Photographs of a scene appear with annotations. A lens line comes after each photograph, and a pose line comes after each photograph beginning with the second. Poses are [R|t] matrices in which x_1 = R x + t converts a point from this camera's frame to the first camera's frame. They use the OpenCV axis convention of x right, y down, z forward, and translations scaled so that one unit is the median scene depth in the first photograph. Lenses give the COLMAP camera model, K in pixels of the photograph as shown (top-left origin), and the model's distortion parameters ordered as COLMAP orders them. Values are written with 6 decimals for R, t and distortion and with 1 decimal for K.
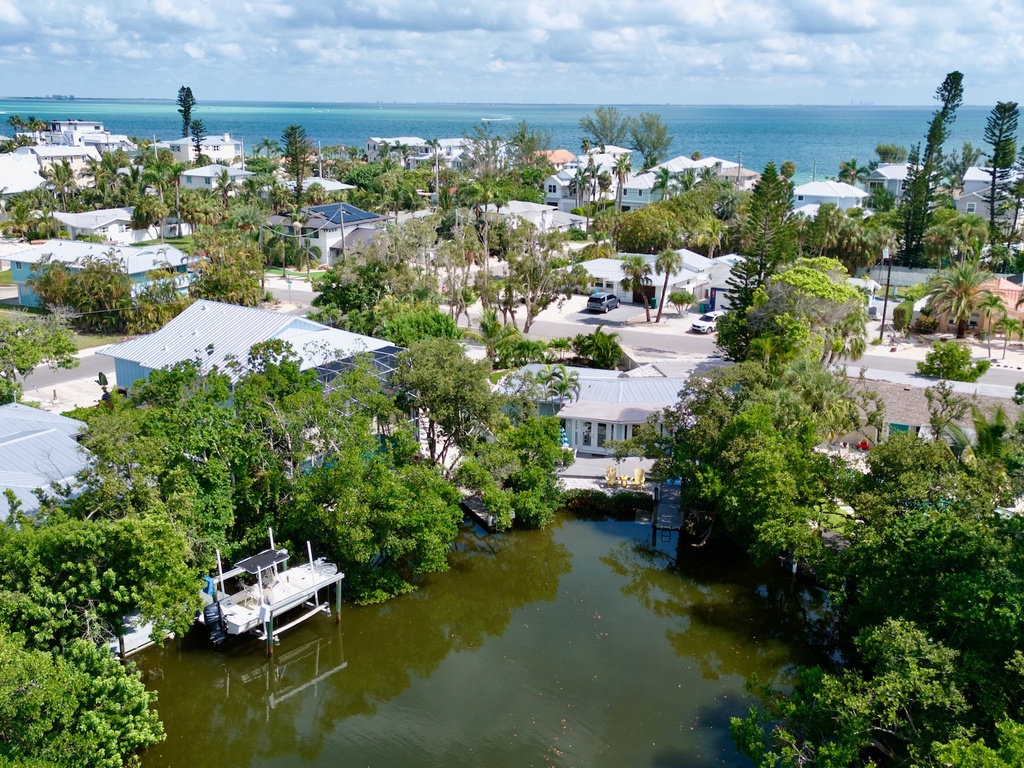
lens RADIAL K [[997.6, 0, 512.0], [0, 997.6, 384.0], [0, 0, 1]] dist [0.139320, -0.257505]
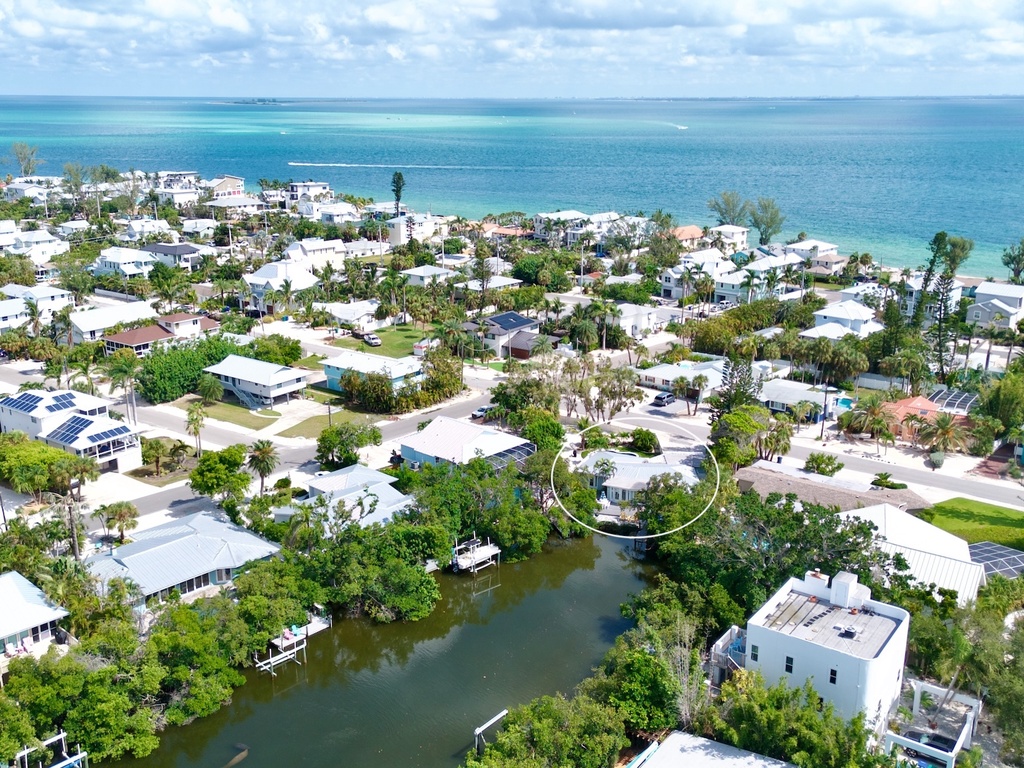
lens RADIAL K [[997.6, 0, 512.0], [0, 997.6, 384.0], [0, 0, 1]] dist [0.139320, -0.257505]
pose [[0.985579, 0.039374, -0.164573, 0.203800], [-0.038421, 0.999221, 0.008975, -0.200416], [0.164798, -0.002523, 0.986324, -1.168290]]
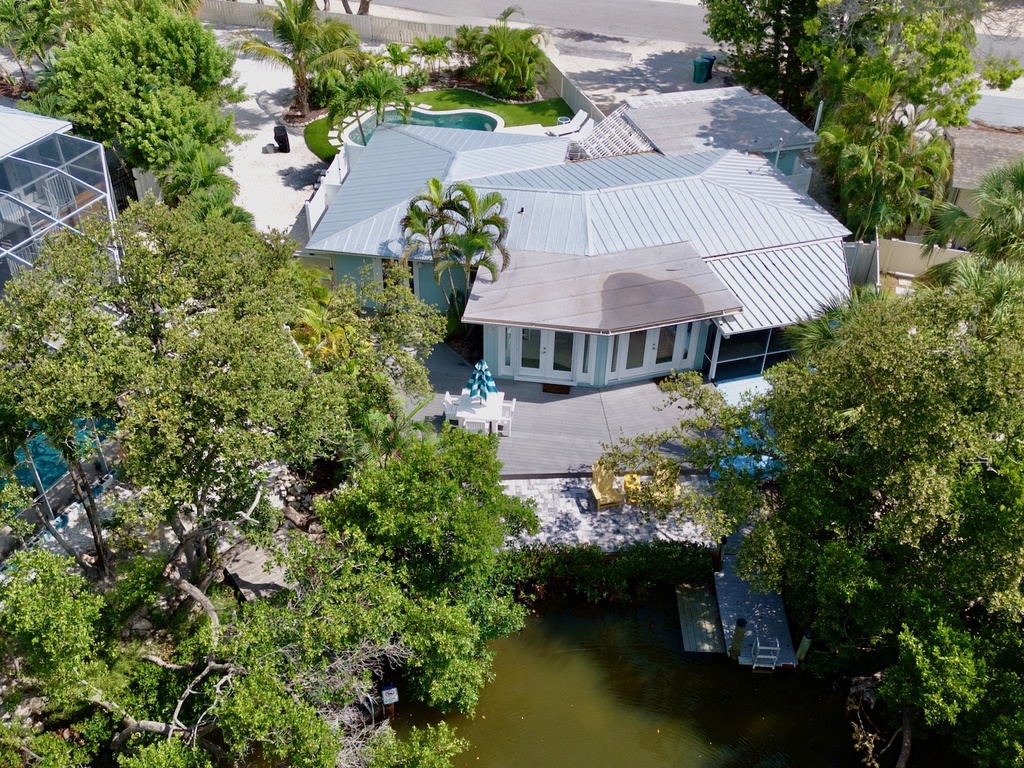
lens RADIAL K [[997.6, 0, 512.0], [0, 997.6, 384.0], [0, 0, 1]] dist [0.139320, -0.257505]
pose [[0.987670, -0.089406, 0.128507, 0.006239], [0.033734, 0.923138, 0.382987, -0.113744], [-0.152871, -0.373930, 0.914772, 0.601335]]
